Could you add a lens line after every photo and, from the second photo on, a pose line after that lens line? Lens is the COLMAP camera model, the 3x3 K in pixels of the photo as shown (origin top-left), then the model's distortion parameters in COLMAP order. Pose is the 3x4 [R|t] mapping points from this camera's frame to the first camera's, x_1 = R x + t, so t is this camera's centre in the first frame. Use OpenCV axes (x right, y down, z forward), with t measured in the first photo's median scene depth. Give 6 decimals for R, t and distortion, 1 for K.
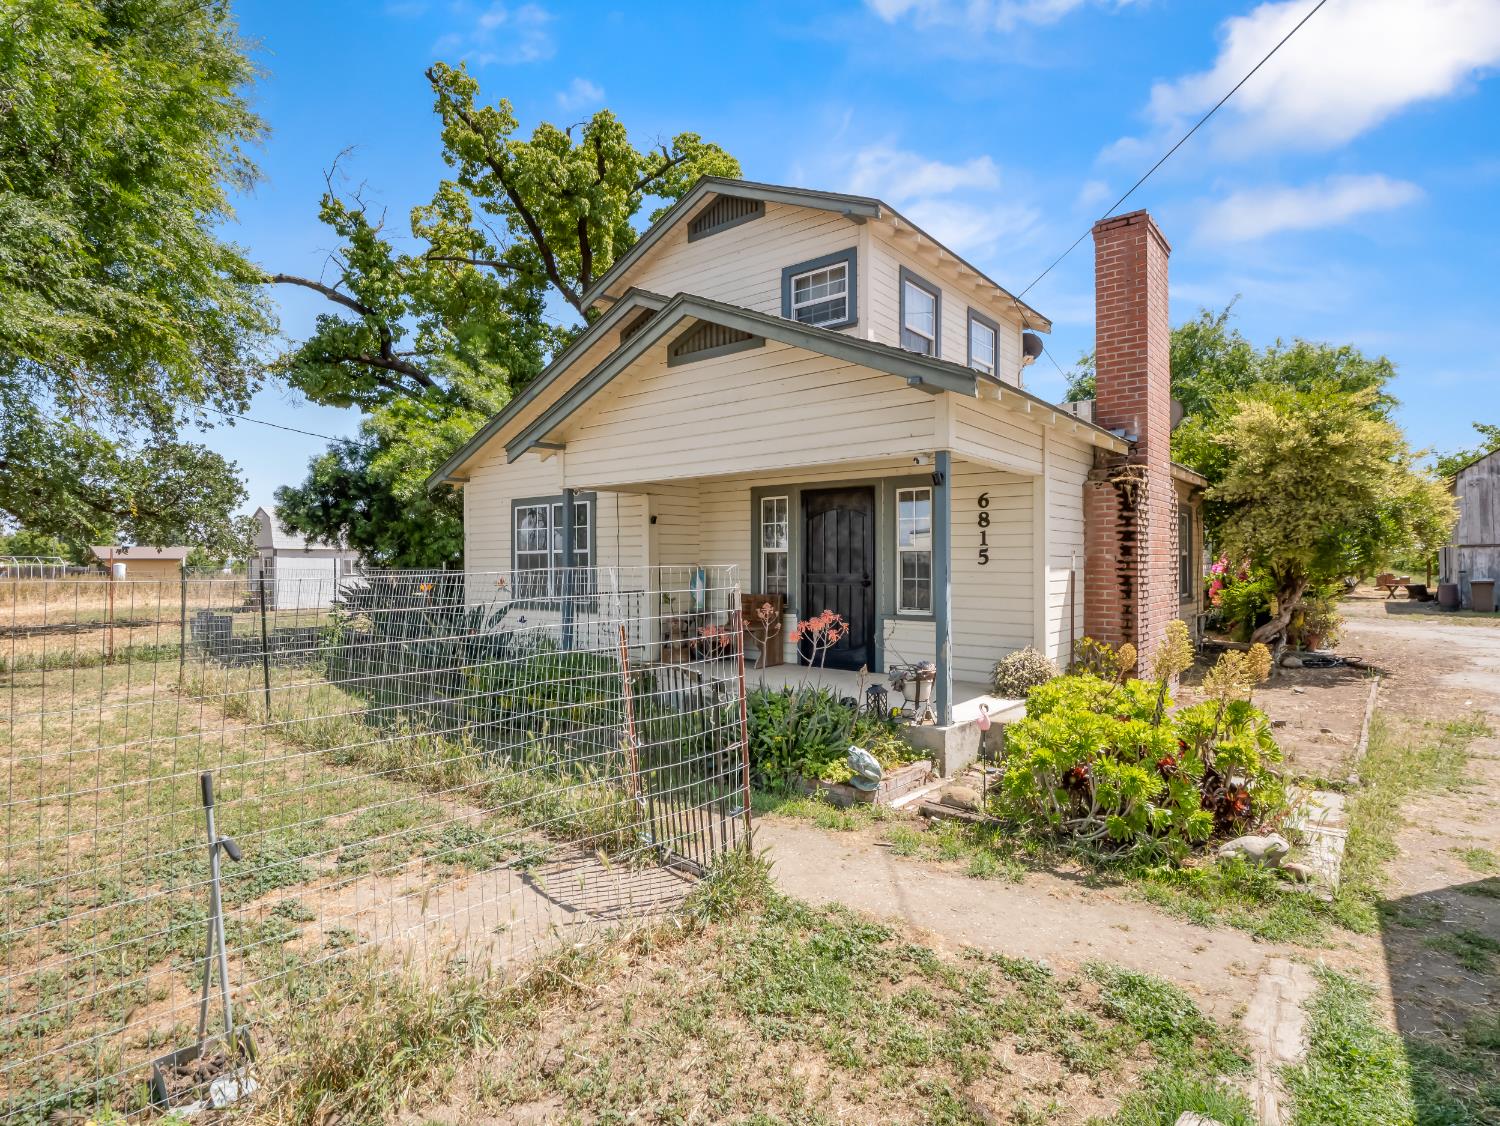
lens RADIAL K [[788.5, 0, 750.0], [0, 788.5, 563.0], [0, 0, 1]] dist [-0.013155, -0.000016]
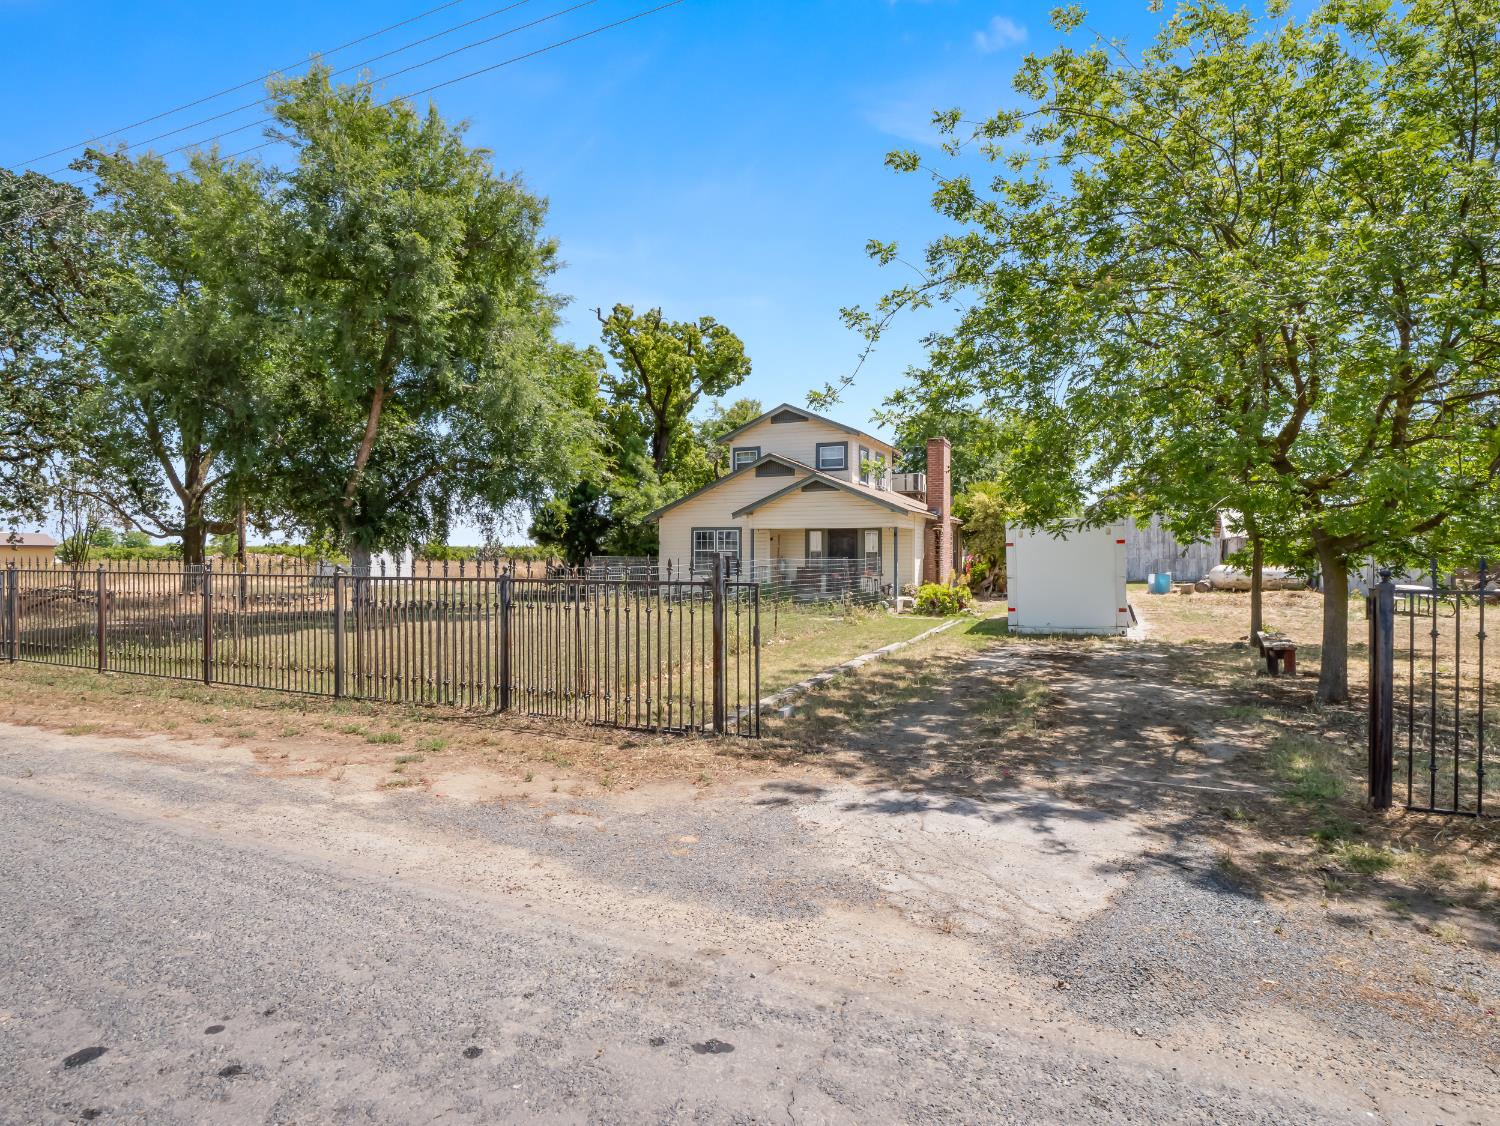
lens RADIAL K [[788.5, 0, 750.0], [0, 788.5, 563.0], [0, 0, 1]] dist [-0.013155, -0.000016]
pose [[0.969027, 0.000860, 0.246954, -0.822441], [-0.004744, 0.999874, 0.015133, -0.014322], [-0.246910, -0.015836, 0.968909, -1.497470]]
